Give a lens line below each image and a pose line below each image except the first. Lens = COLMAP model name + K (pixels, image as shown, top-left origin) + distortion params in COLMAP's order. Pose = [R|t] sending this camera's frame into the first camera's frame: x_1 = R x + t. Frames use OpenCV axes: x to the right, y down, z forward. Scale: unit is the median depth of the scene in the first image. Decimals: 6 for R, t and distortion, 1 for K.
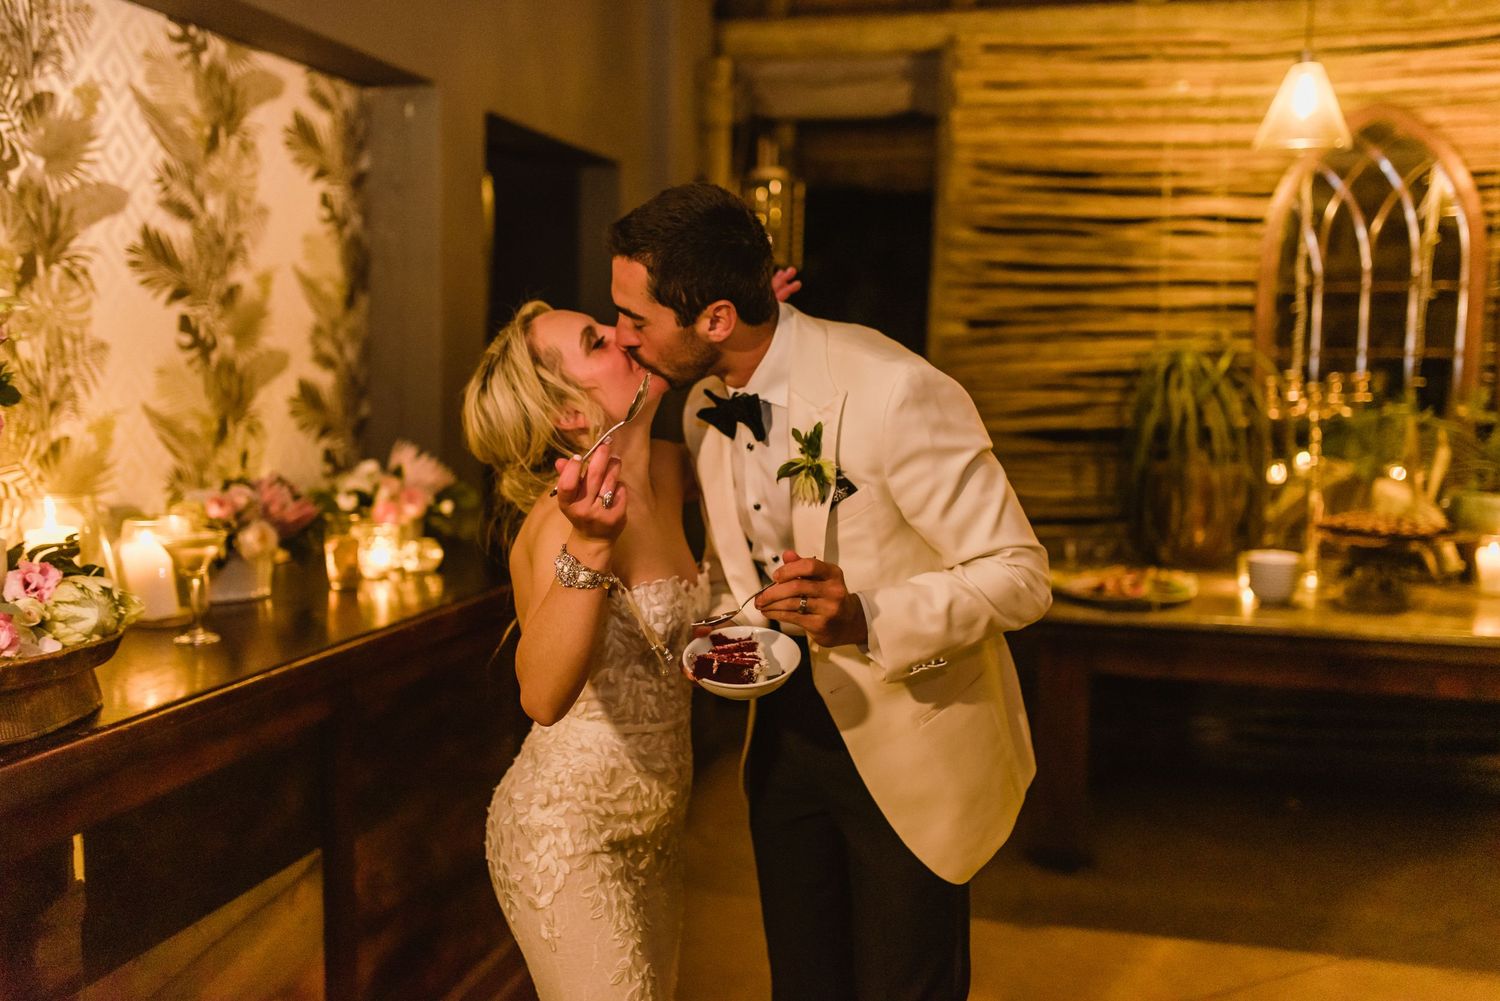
lens RADIAL K [[1424.0, 0, 753.2], [0, 1424.0, 507.1], [0, 0, 1]] dist [0.047560, 0.000000]
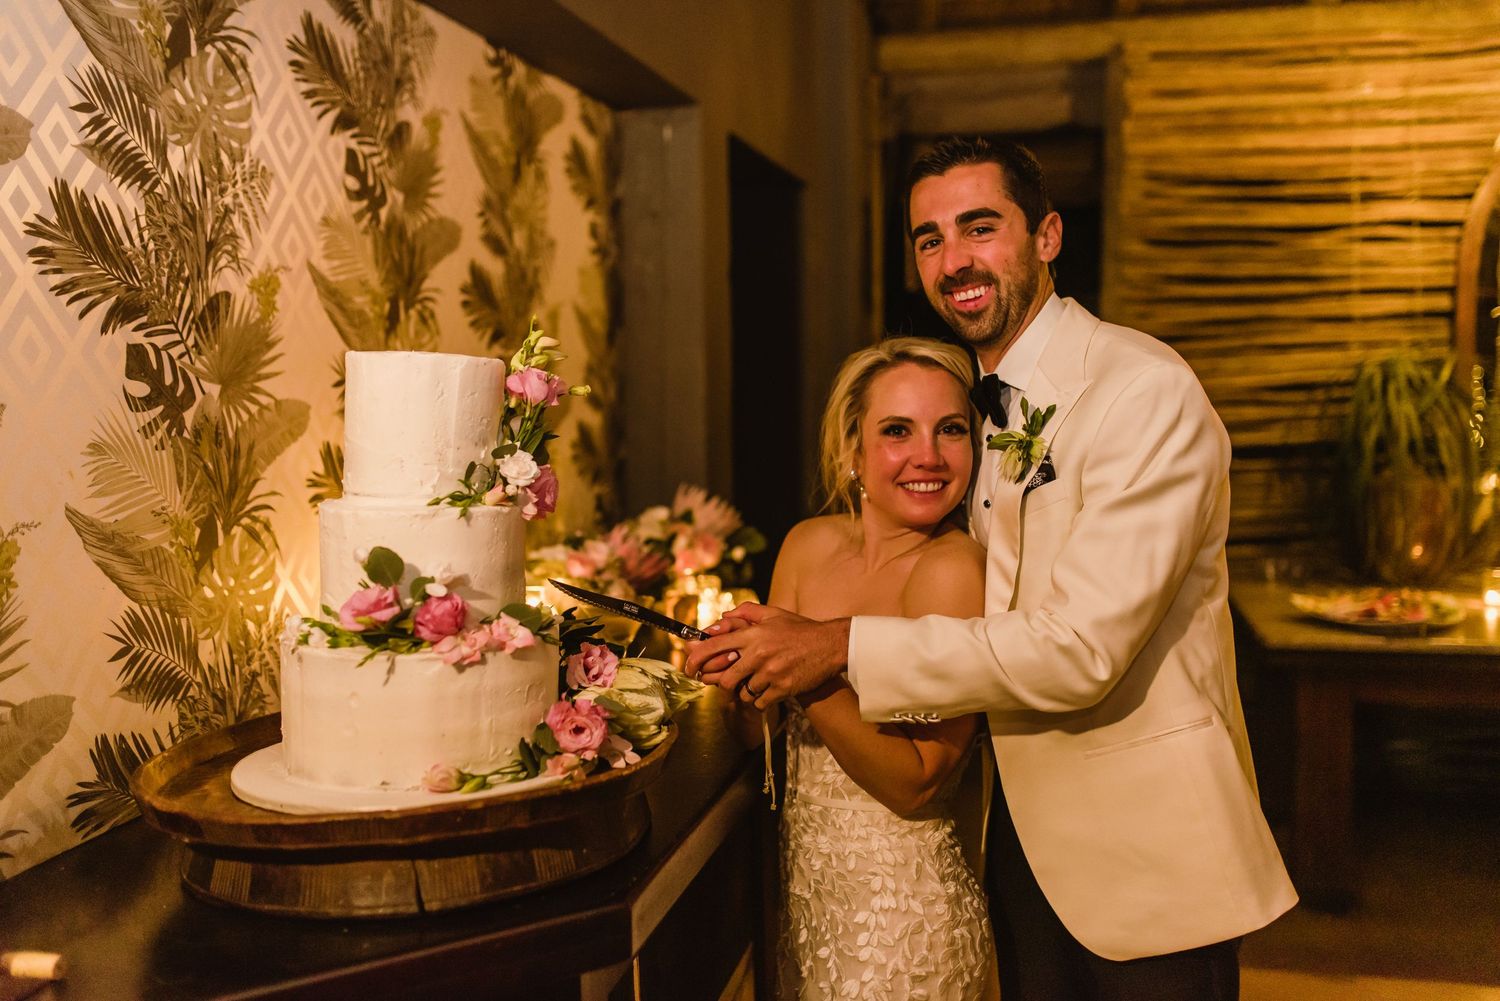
lens RADIAL K [[1424.0, 0, 744.8], [0, 1424.0, 500.1], [0, 0, 1]] dist [0.047560, 0.000000]
pose [[0.999082, -0.033538, 0.026662, -0.232574], [0.034079, 0.999217, -0.020093, -0.015891], [-0.025967, 0.020983, 0.999443, 0.067315]]
